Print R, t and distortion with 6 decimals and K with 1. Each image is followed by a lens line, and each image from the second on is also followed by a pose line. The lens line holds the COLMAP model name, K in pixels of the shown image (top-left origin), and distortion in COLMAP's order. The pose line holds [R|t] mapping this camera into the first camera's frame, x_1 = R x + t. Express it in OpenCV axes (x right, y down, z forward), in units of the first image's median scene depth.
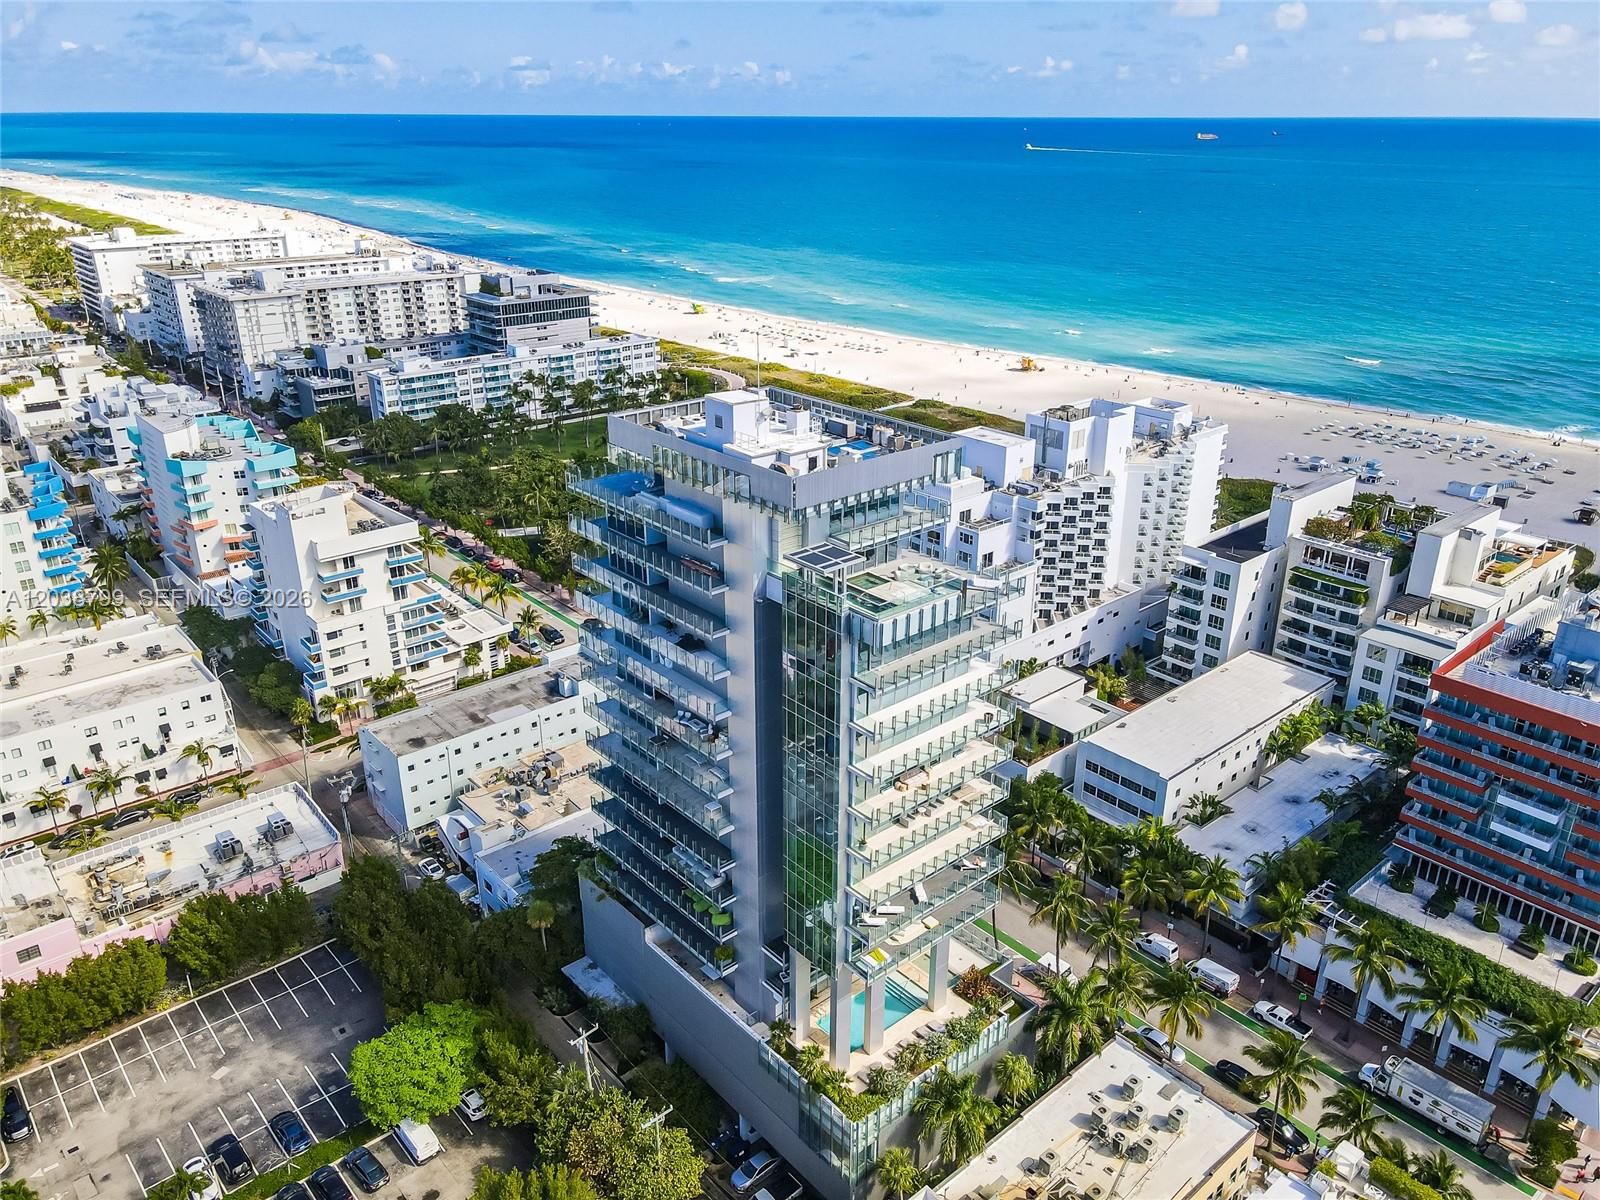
lens RADIAL K [[1179.5, 0, 805.0], [0, 1179.5, 602.4], [0, 0, 1]] dist [-0.006747, 0.030934]
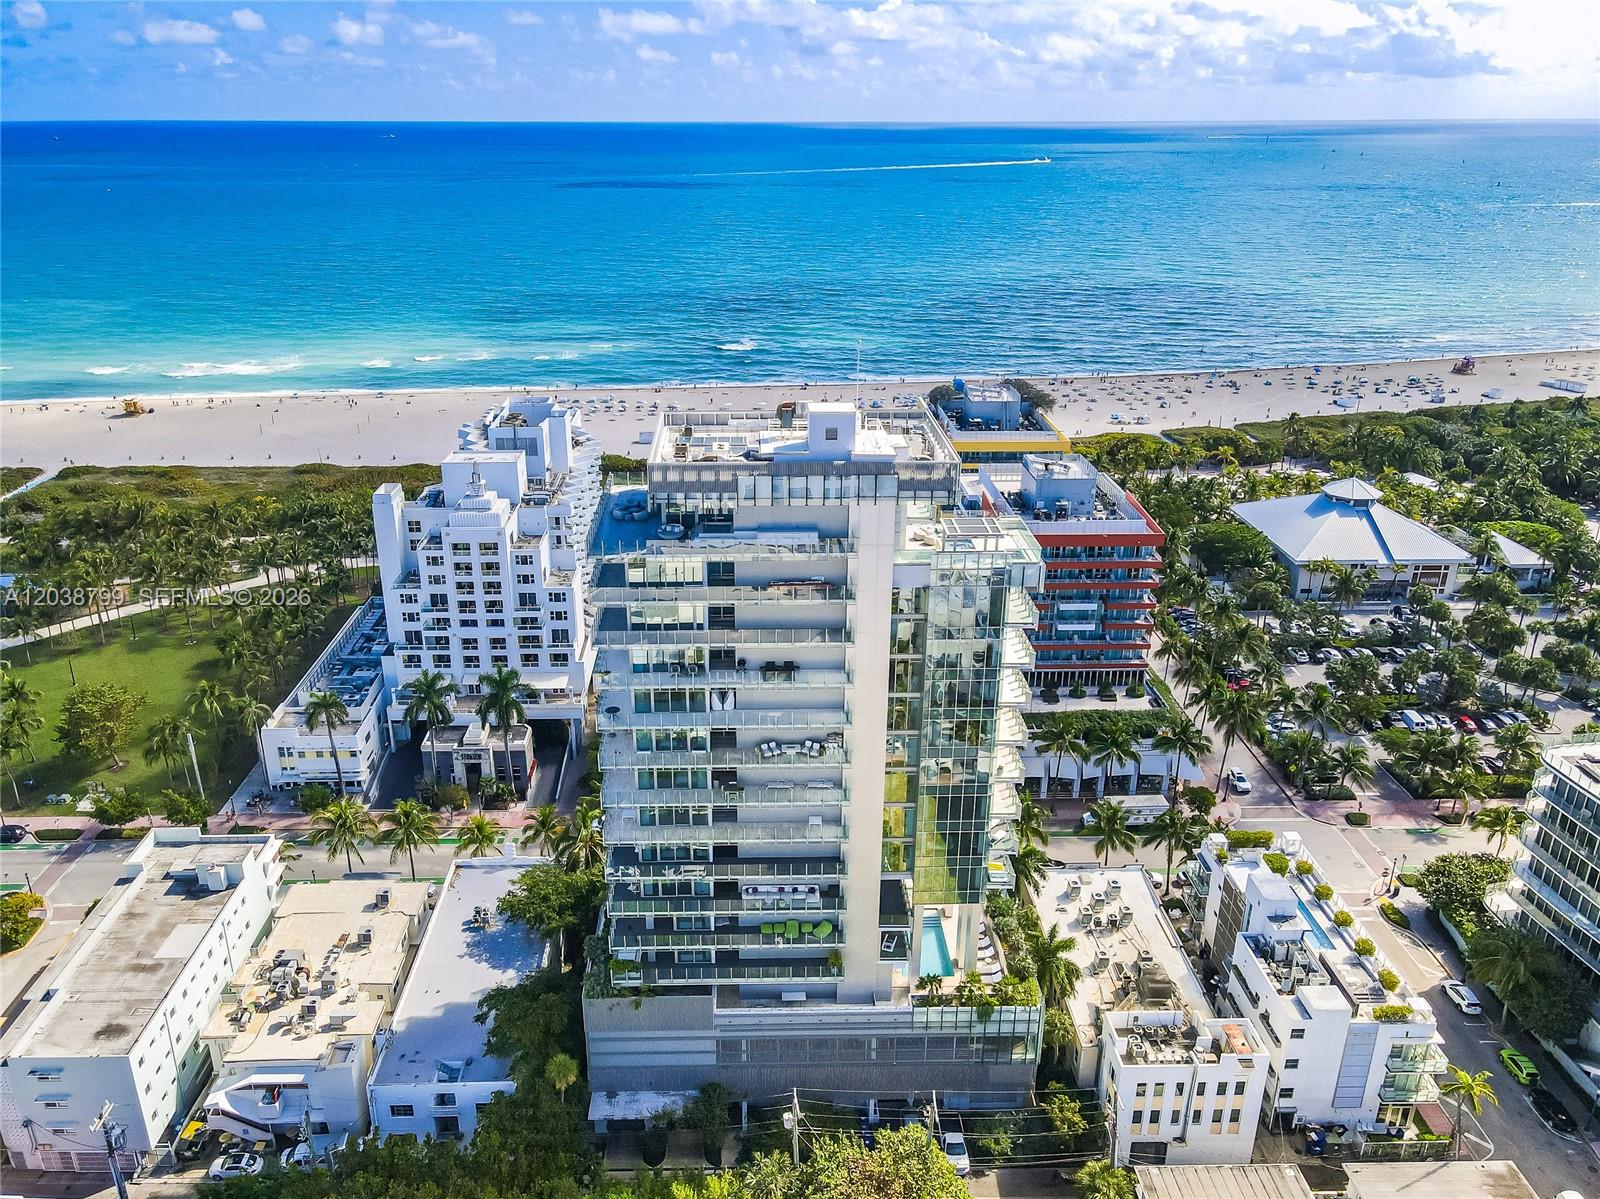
lens RADIAL K [[1179.5, 0, 786.0], [0, 1179.5, 608.0], [0, 0, 1]] dist [-0.006747, 0.030934]
pose [[0.643571, -0.299021, 0.704559, -0.625090], [0.298783, 0.945641, 0.128418, -0.113129], [-0.704660, 0.127864, 0.697930, 0.253876]]
